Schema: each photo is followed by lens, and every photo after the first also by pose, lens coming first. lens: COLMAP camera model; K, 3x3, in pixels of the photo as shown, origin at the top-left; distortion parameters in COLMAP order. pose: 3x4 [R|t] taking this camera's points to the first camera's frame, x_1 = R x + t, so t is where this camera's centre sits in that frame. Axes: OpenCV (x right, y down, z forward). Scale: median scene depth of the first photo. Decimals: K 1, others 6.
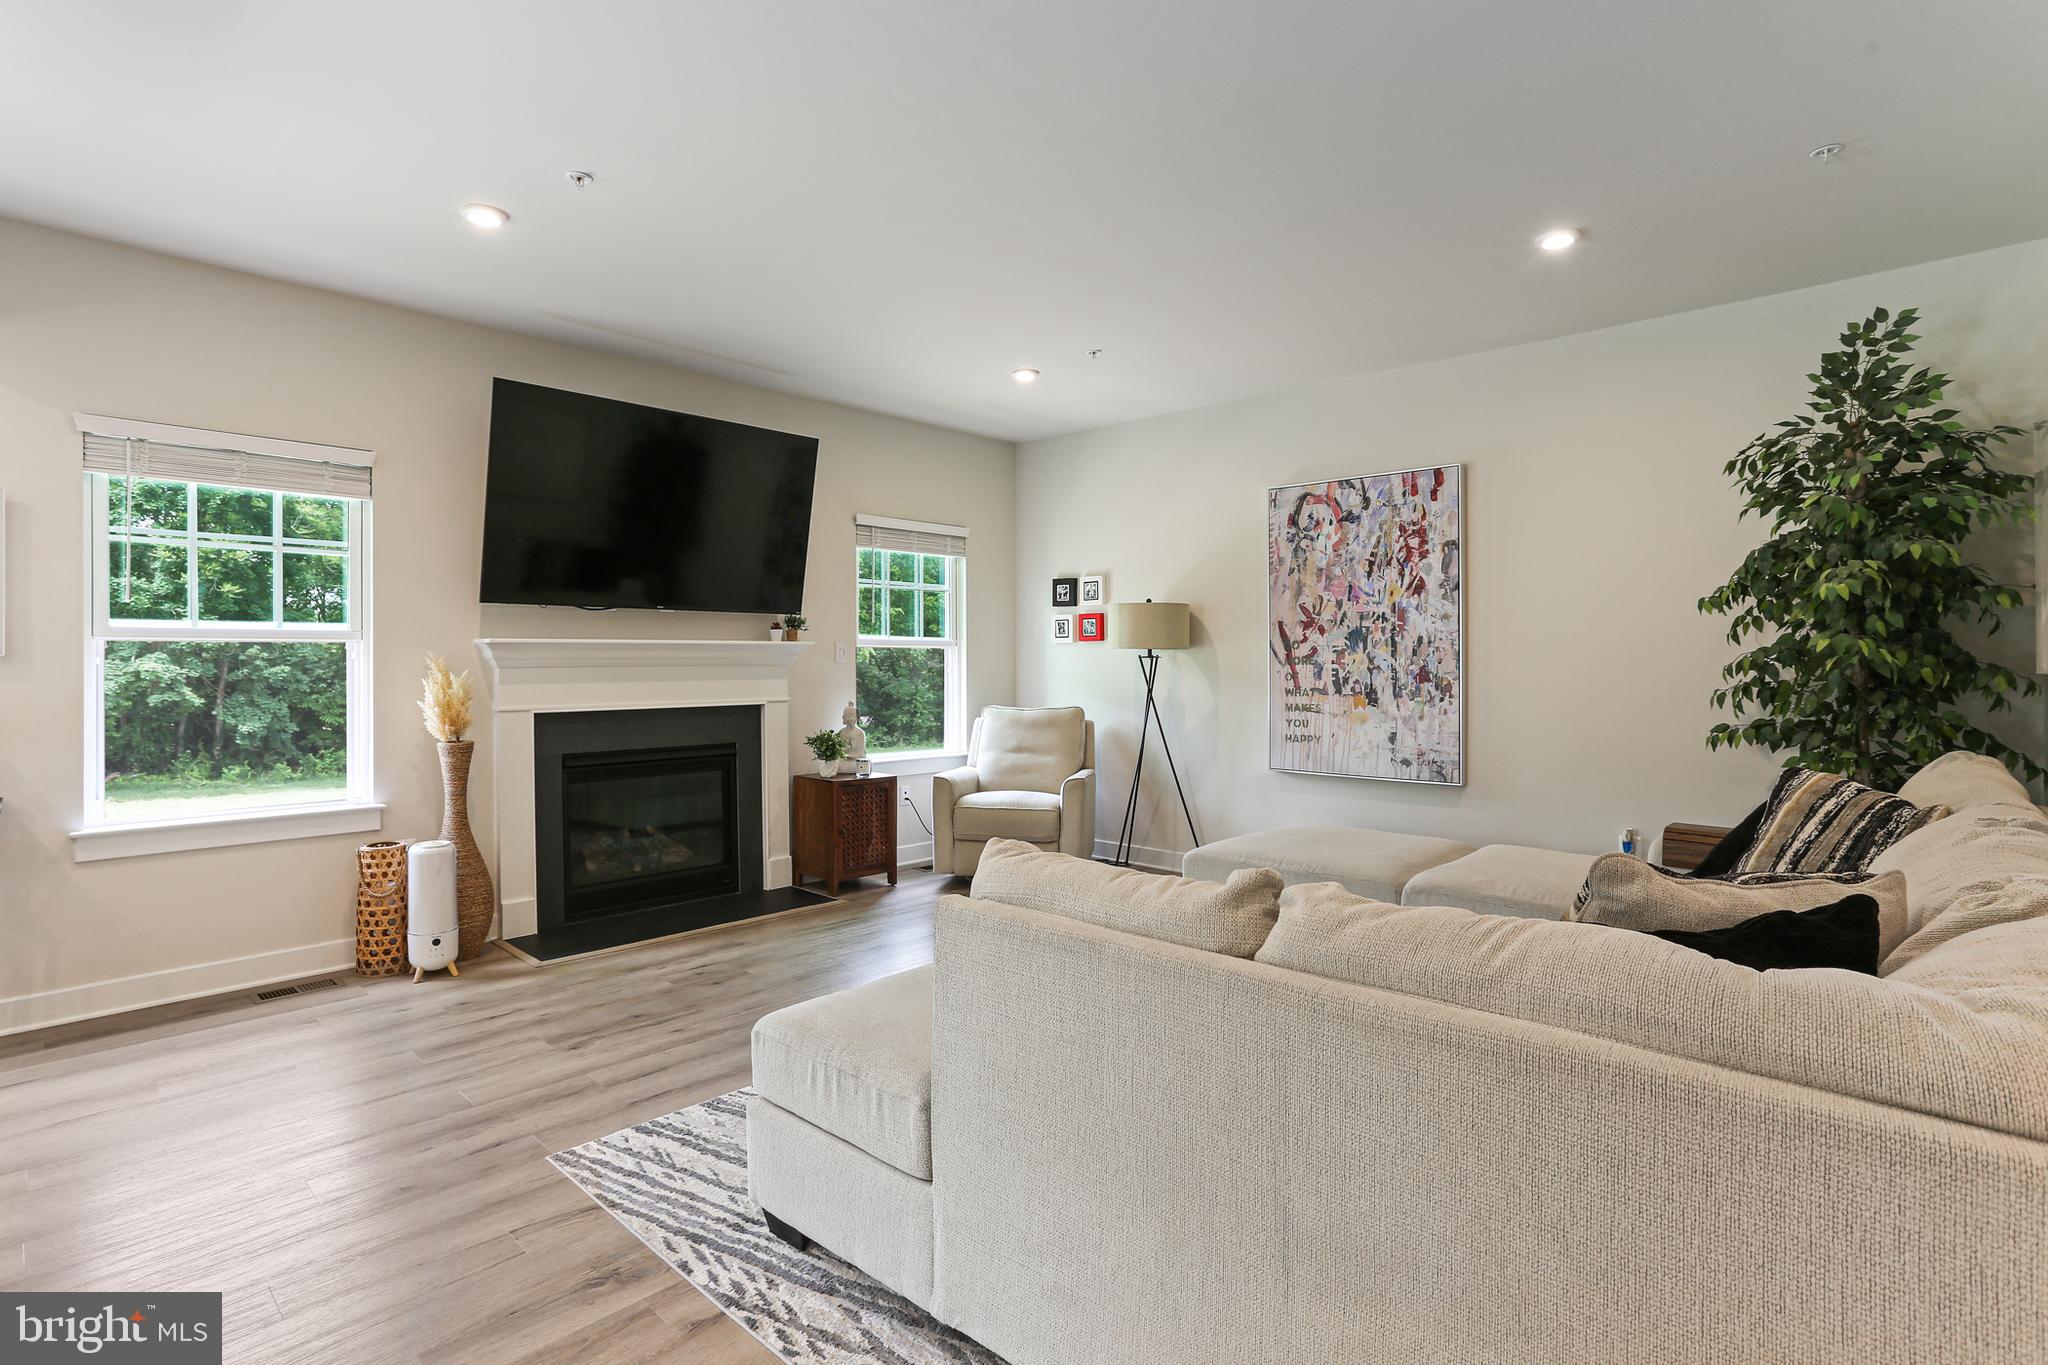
lens RADIAL K [[1010.0, 0, 1054.4], [0, 1010.0, 659.6], [0, 0, 1]] dist [0.005844, 0.001578]
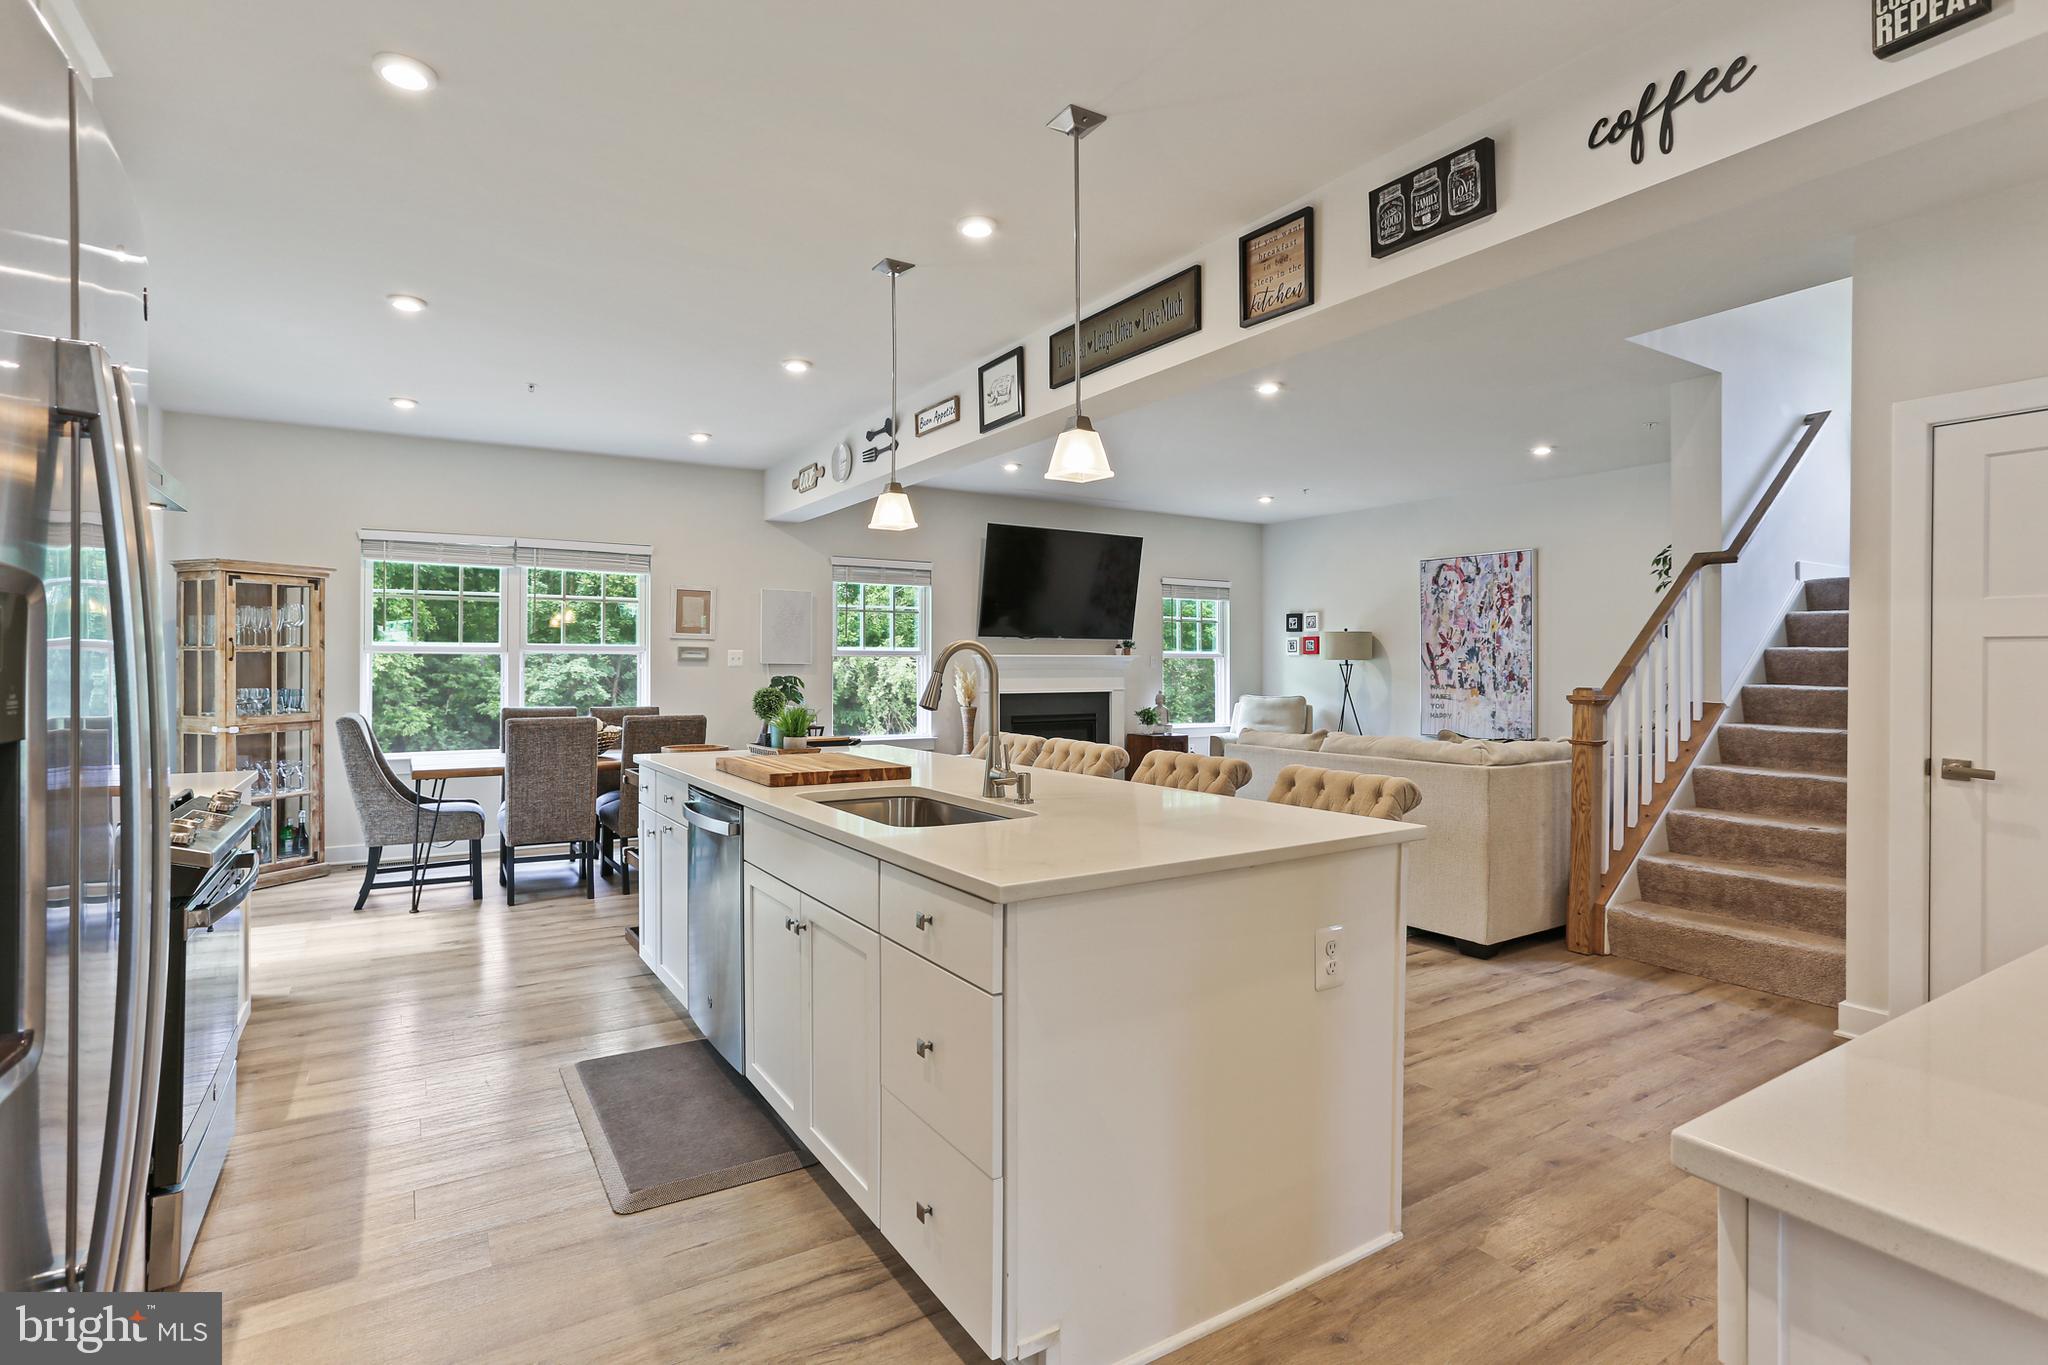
lens RADIAL K [[1010.0, 0, 1026.9], [0, 1010.0, 665.7], [0, 0, 1]] dist [0.005844, 0.001578]
pose [[0.959360, 0.002858, -0.282172, 0.068516], [-0.002546, 0.999996, 0.001471, -0.002327], [0.282175, -0.000692, 0.959363, -0.762404]]
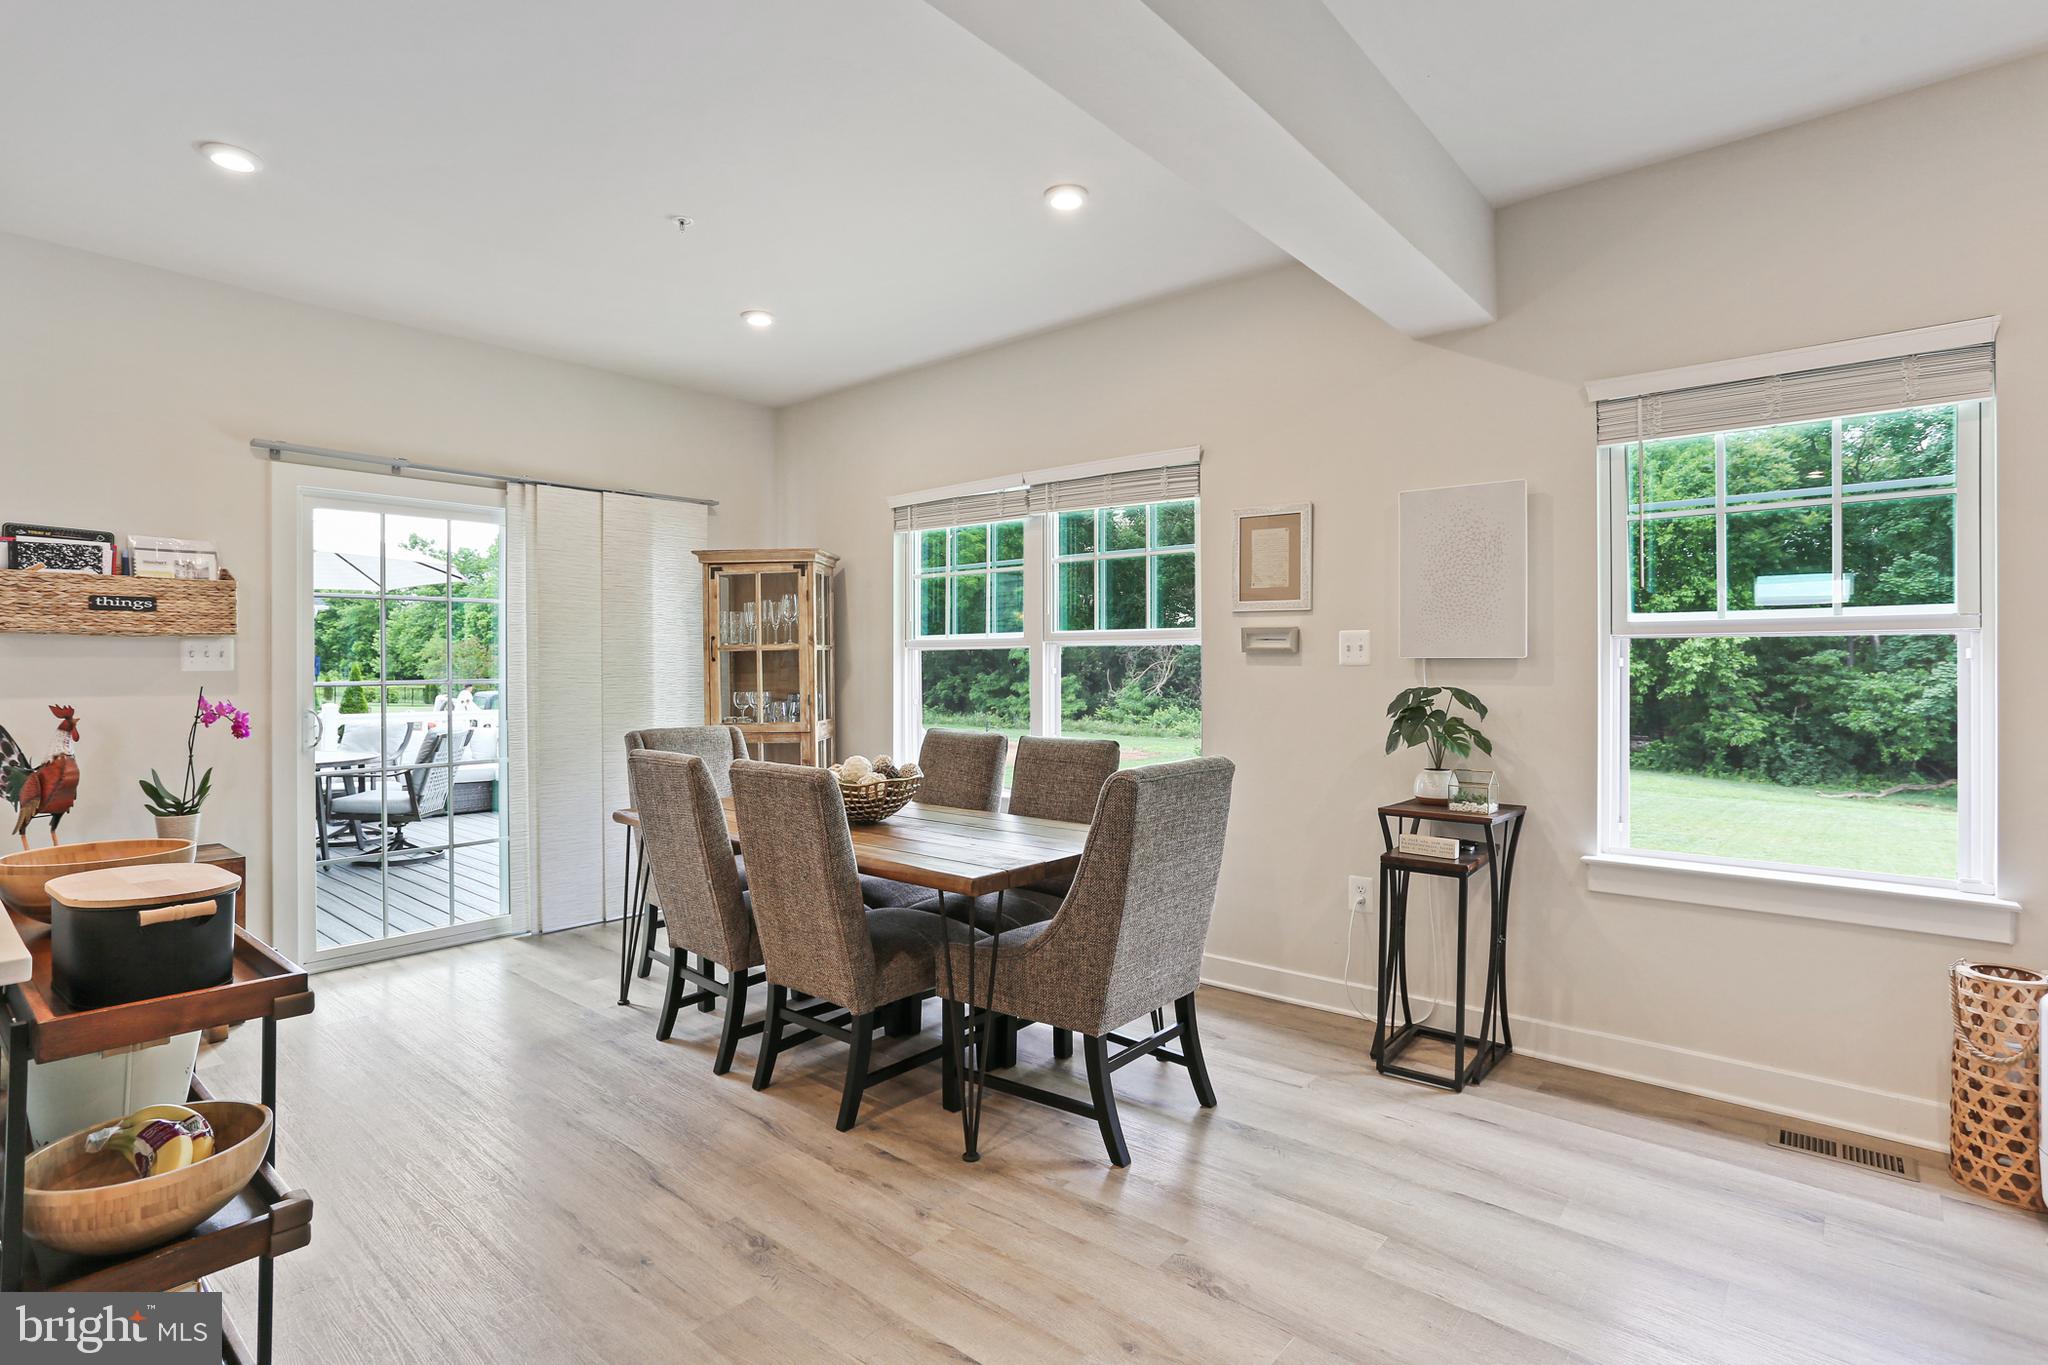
lens RADIAL K [[1010.0, 0, 1020.7], [0, 1010.0, 669.5], [0, 0, 1]] dist [0.005844, 0.001578]
pose [[0.017881, 0.005108, -0.999827, -0.057002], [0.003081, 0.999982, 0.005163, 0.000600], [0.999835, -0.003172, 0.017865, 0.299217]]
